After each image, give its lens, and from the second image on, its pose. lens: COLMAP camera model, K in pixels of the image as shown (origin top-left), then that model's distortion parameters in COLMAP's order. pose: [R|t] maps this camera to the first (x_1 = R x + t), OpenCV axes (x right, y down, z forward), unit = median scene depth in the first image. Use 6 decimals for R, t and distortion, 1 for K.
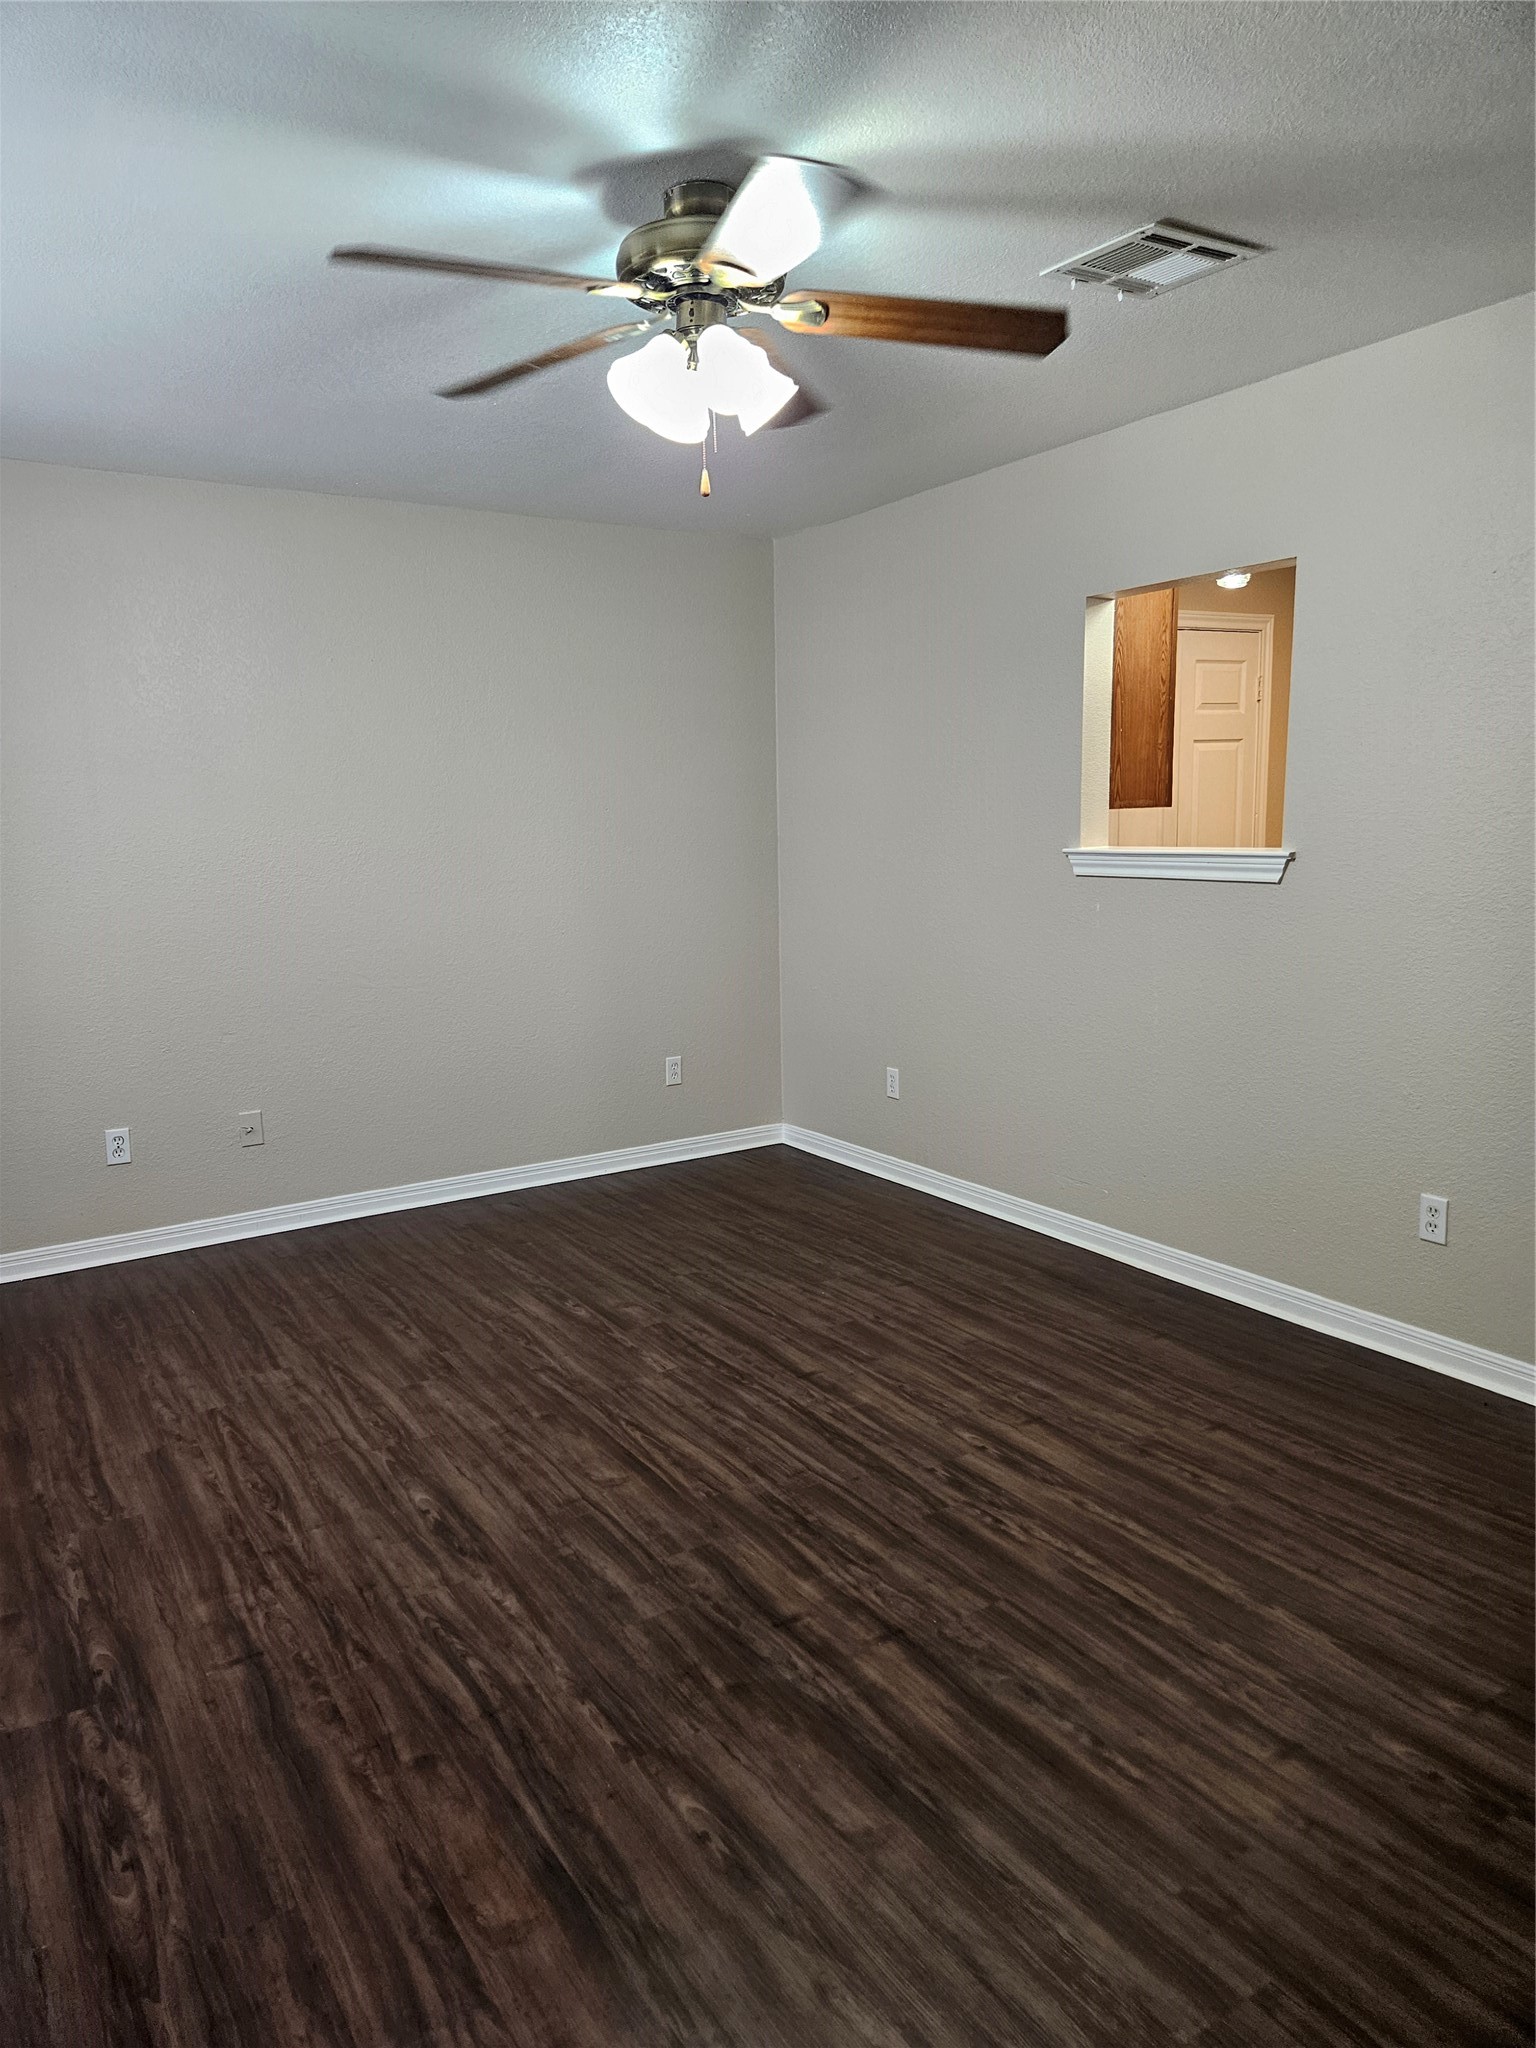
lens RADIAL K [[1368.2, 0, 765.1], [0, 1368.2, 1022.2], [0, 0, 1]] dist [0.061570, -0.046655]
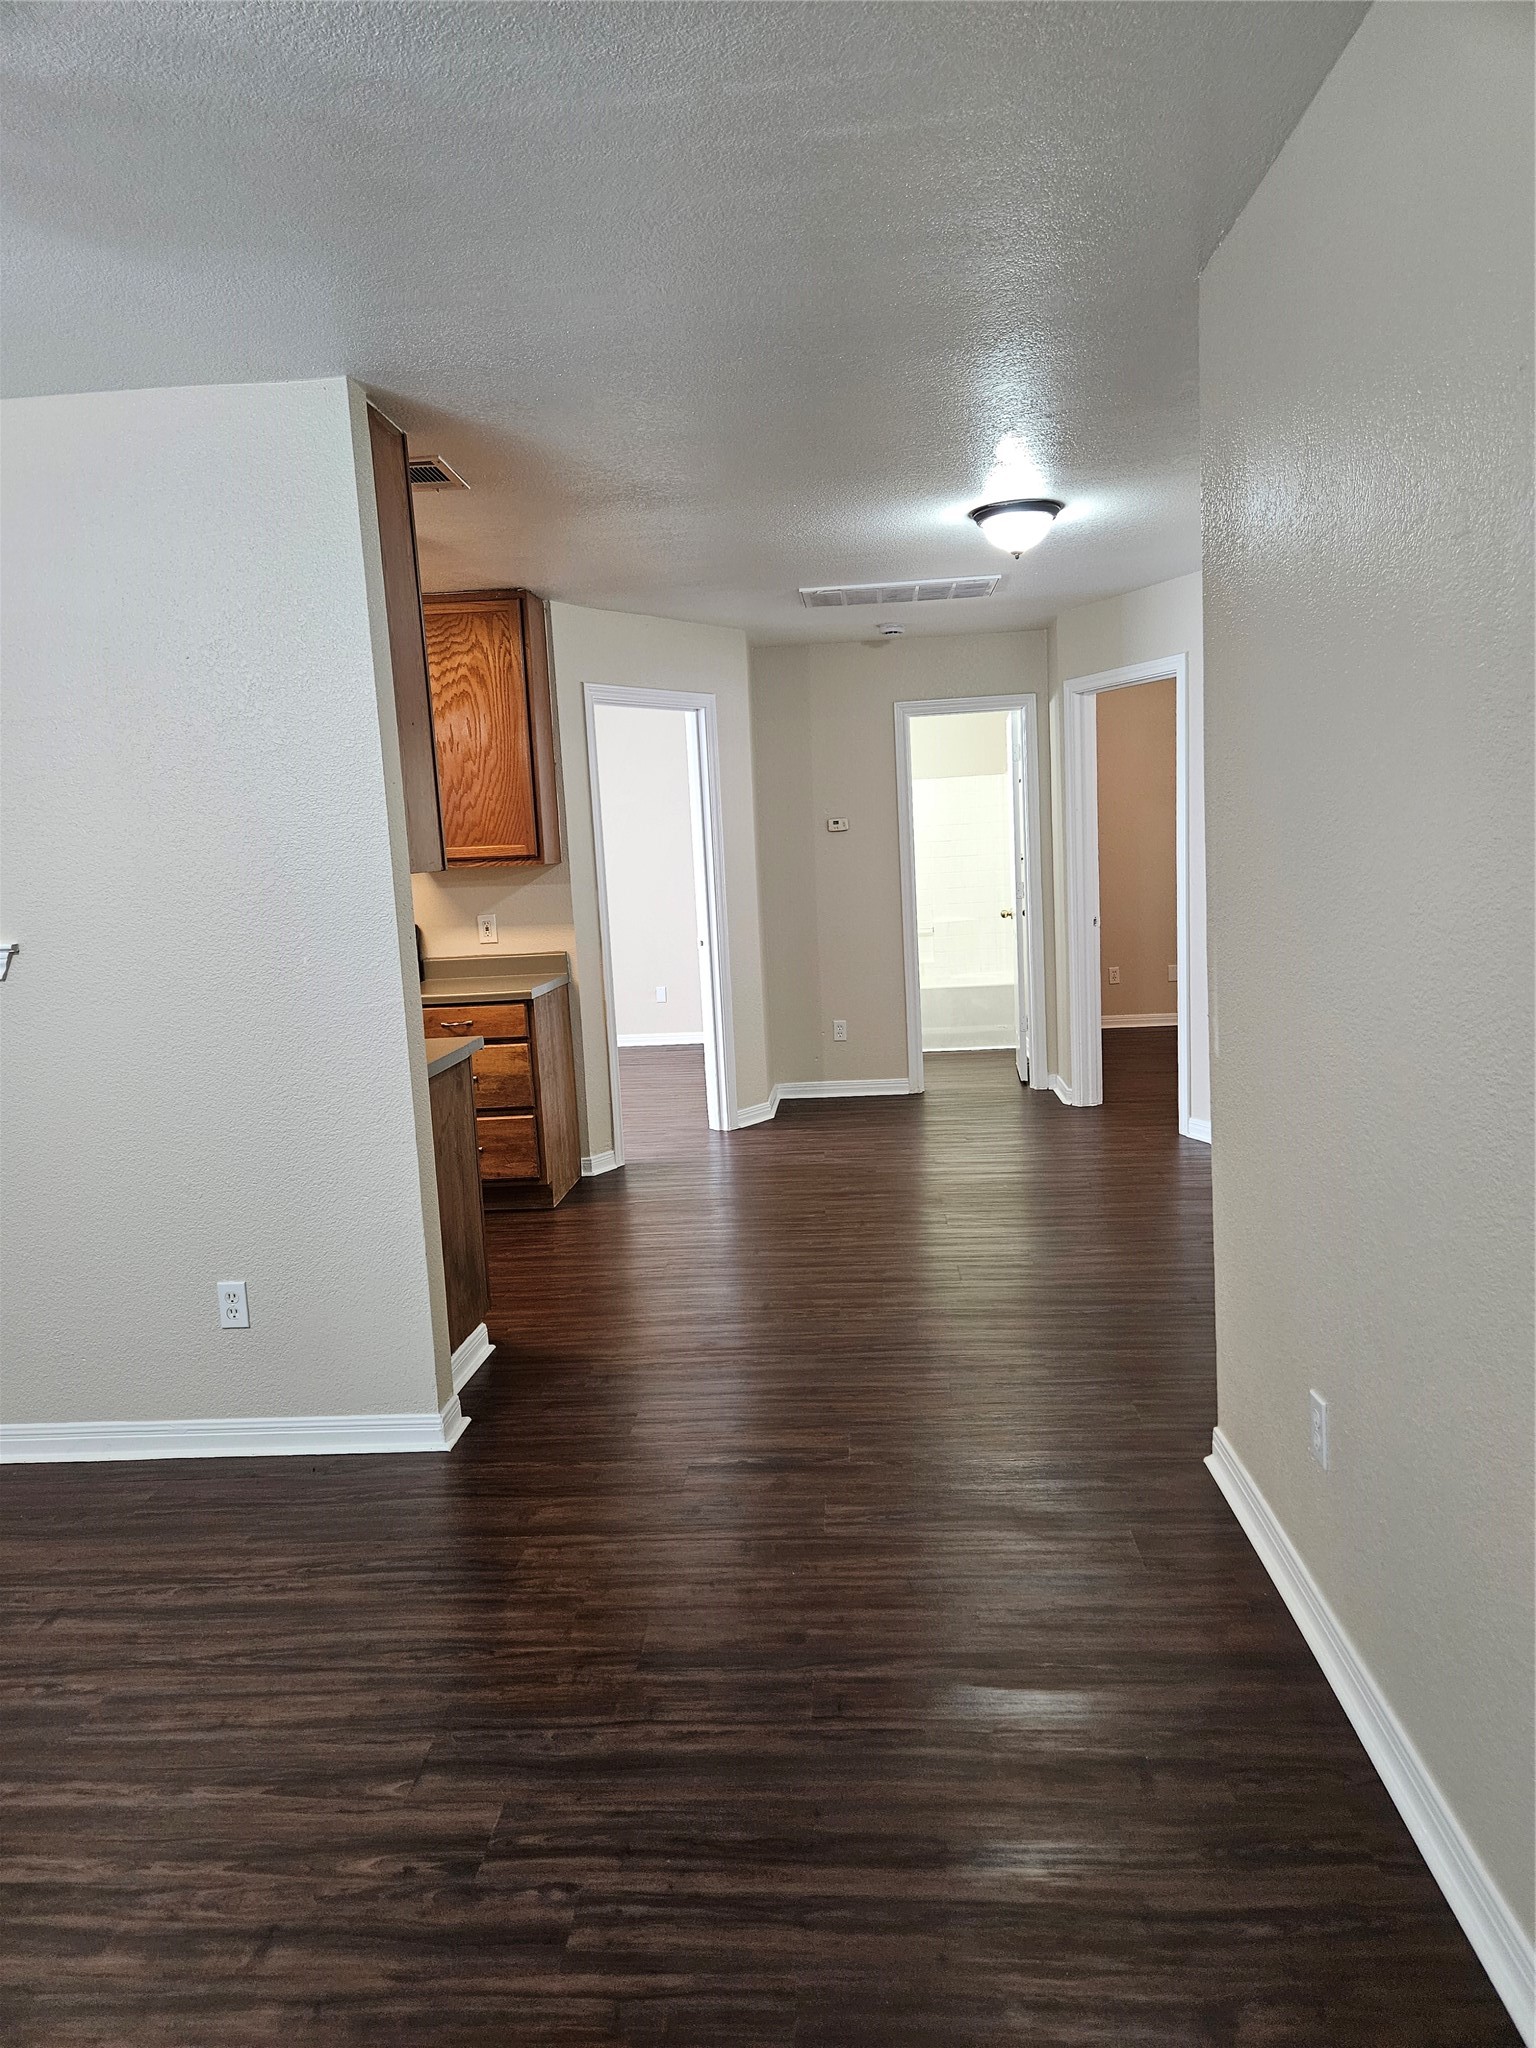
lens RADIAL K [[1368.2, 0, 753.4], [0, 1368.2, 1008.8], [0, 0, 1]] dist [0.061570, -0.046655]
pose [[0.604270, -0.101401, 0.790301, -0.061994], [0.160275, 0.987064, 0.004099, -0.012079], [-0.780493, 0.124188, 0.612705, 0.115275]]
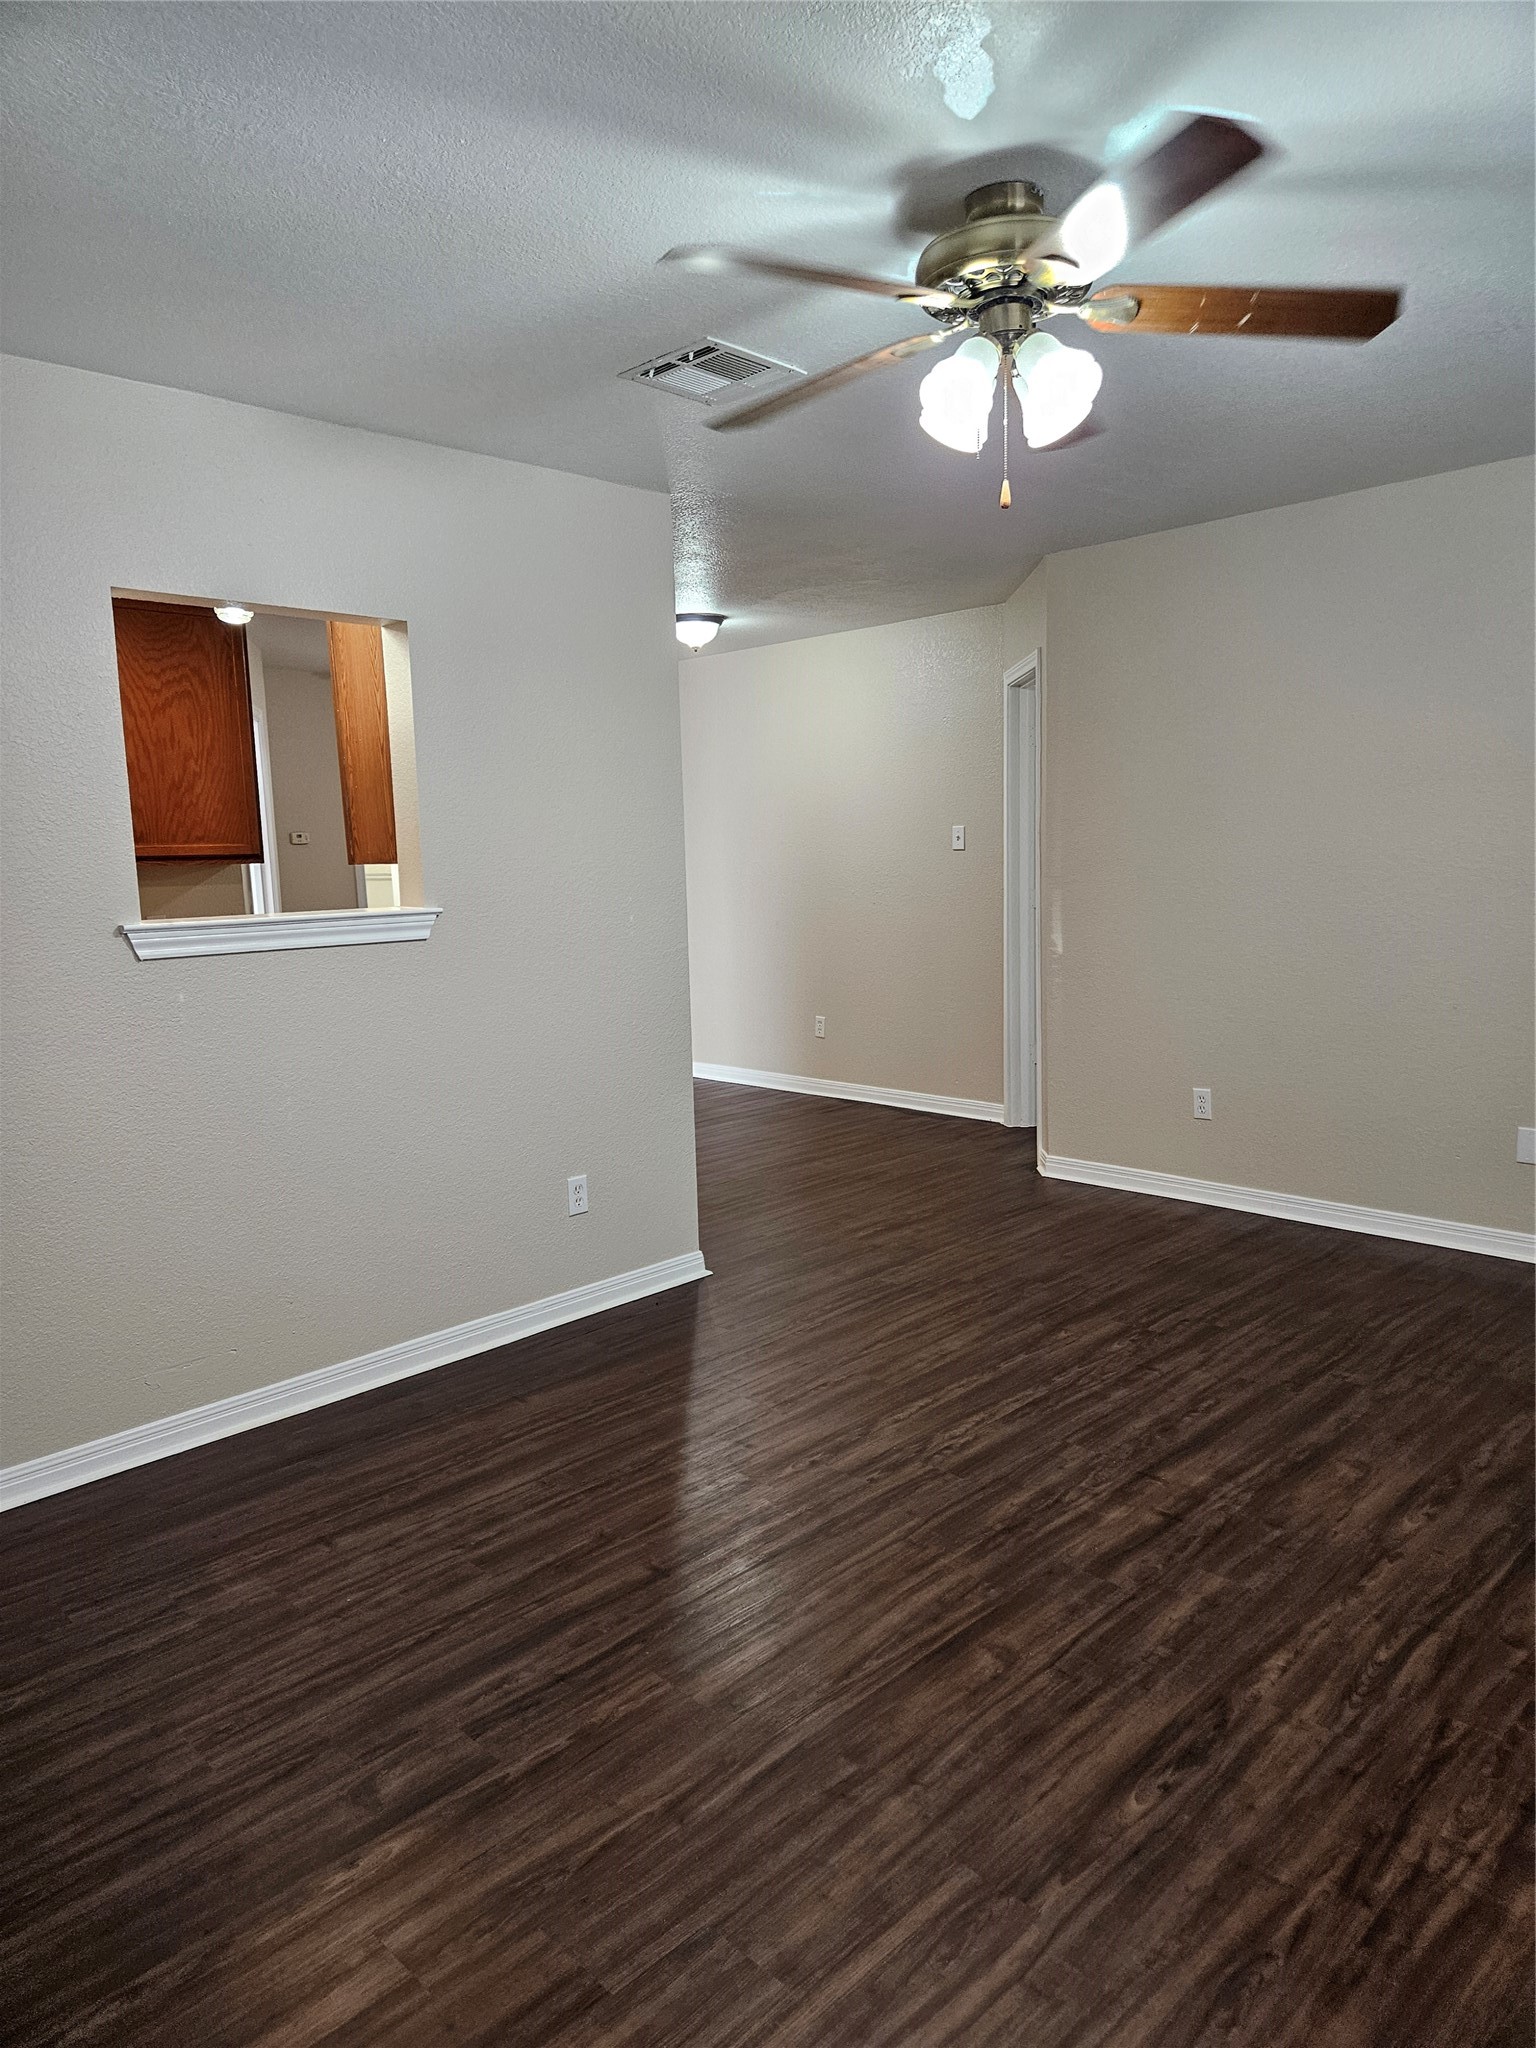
lens RADIAL K [[1368.2, 0, 749.1], [0, 1368.2, 1039.1], [0, 0, 1]] dist [0.061570, -0.046655]
pose [[-0.204262, -0.112835, 0.972392, -0.951700], [0.187074, 0.970528, 0.151916, -0.197184], [-0.960875, 0.212939, -0.177133, 1.376290]]
